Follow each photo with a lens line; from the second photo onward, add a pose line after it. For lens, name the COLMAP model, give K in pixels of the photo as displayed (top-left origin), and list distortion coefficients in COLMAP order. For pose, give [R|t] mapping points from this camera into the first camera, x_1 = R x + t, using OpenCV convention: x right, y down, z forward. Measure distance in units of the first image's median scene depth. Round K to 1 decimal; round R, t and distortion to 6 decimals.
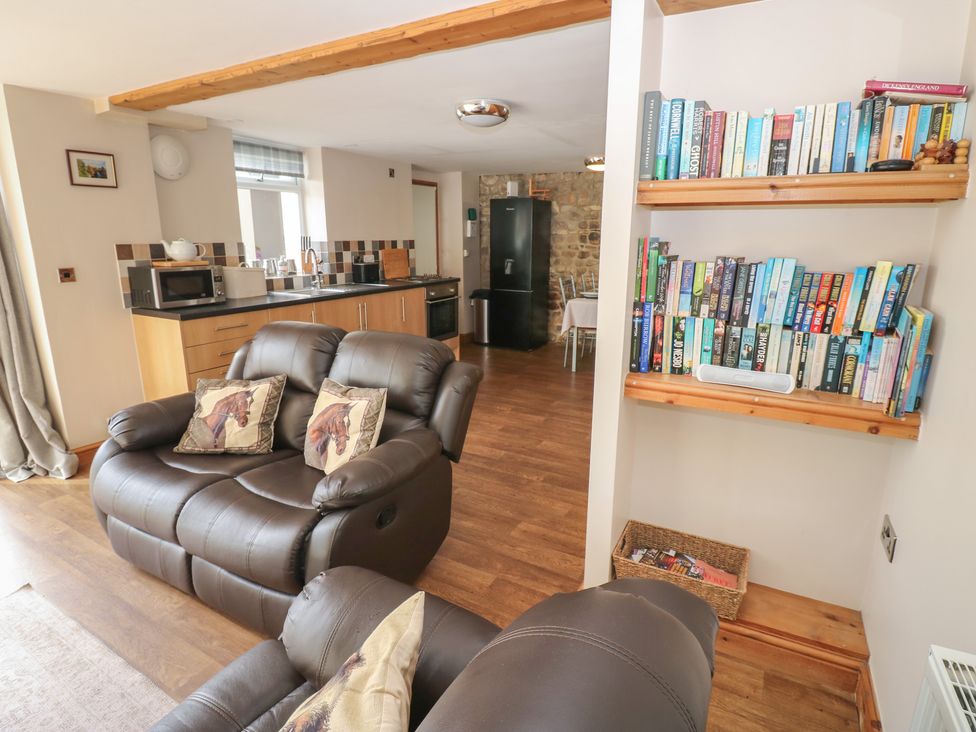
lens RADIAL K [[515.9, 0, 495.1], [0, 515.9, 353.6], [0, 0, 1]] dist [-0.000059, -0.013460]
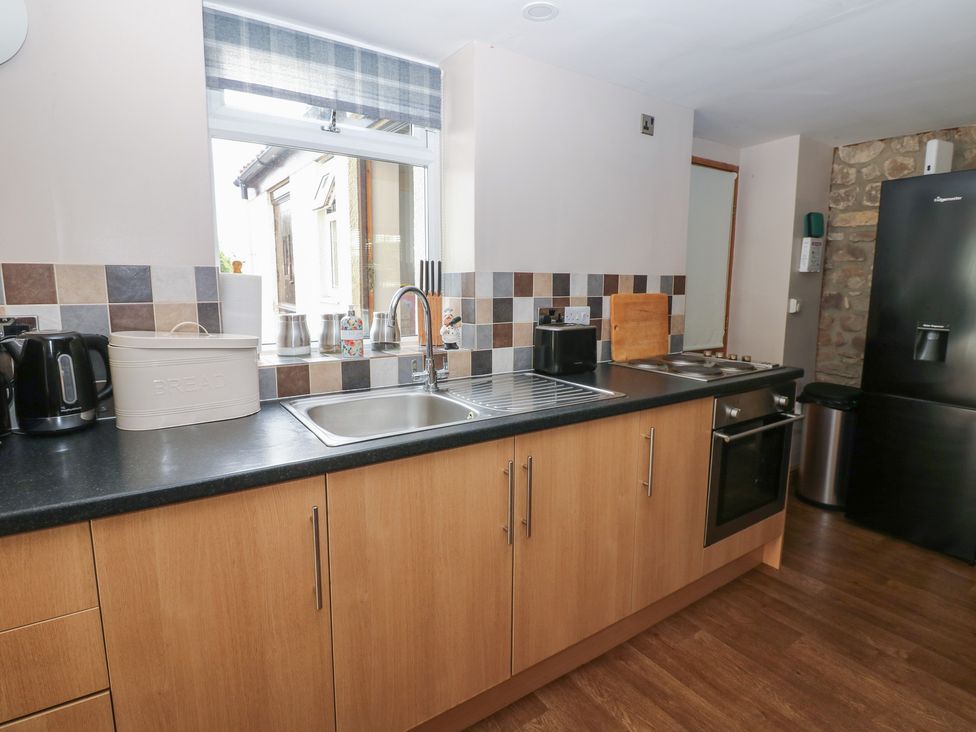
lens RADIAL K [[515.9, 0, 490.8], [0, 515.9, 355.9], [0, 0, 1]] dist [-0.000059, -0.013460]
pose [[0.891137, 0.065899, -0.448923, -0.114534], [-0.104960, 0.992500, -0.062659, -0.116843], [0.441428, 0.102957, 0.891371, 0.593710]]
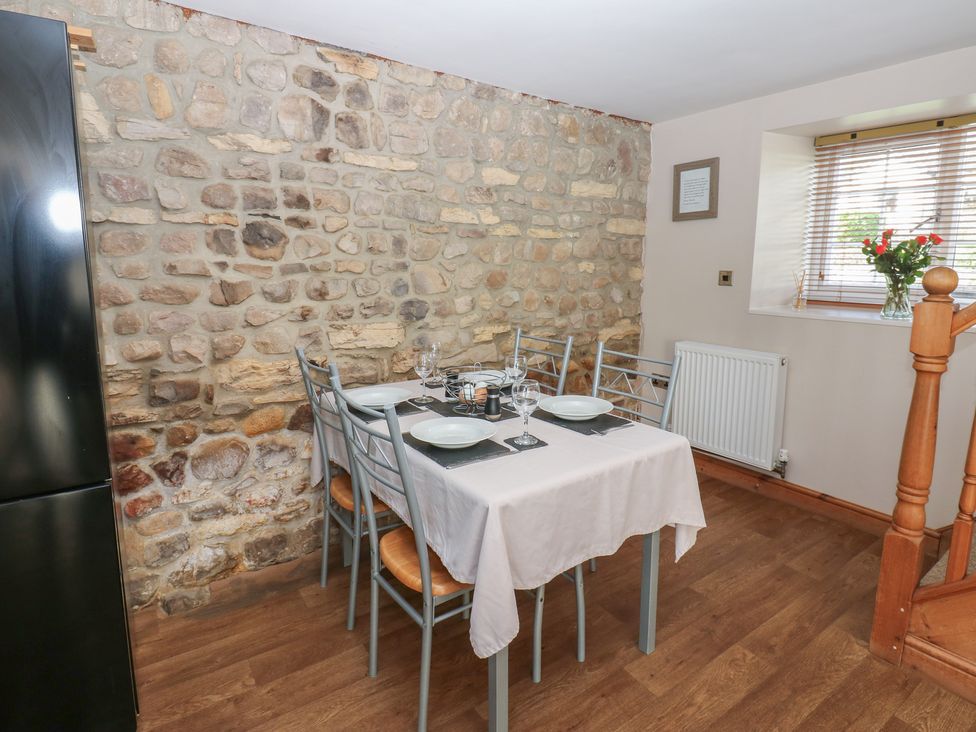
lens RADIAL K [[514.9, 0, 469.6], [0, 514.9, 337.7], [0, 0, 1]] dist [-0.005498, -0.008097]
pose [[0.439863, -0.138385, 0.887339, -0.050461], [0.198556, 0.978590, 0.054190, -0.189793], [-0.875840, 0.152351, 0.457922, 0.910737]]
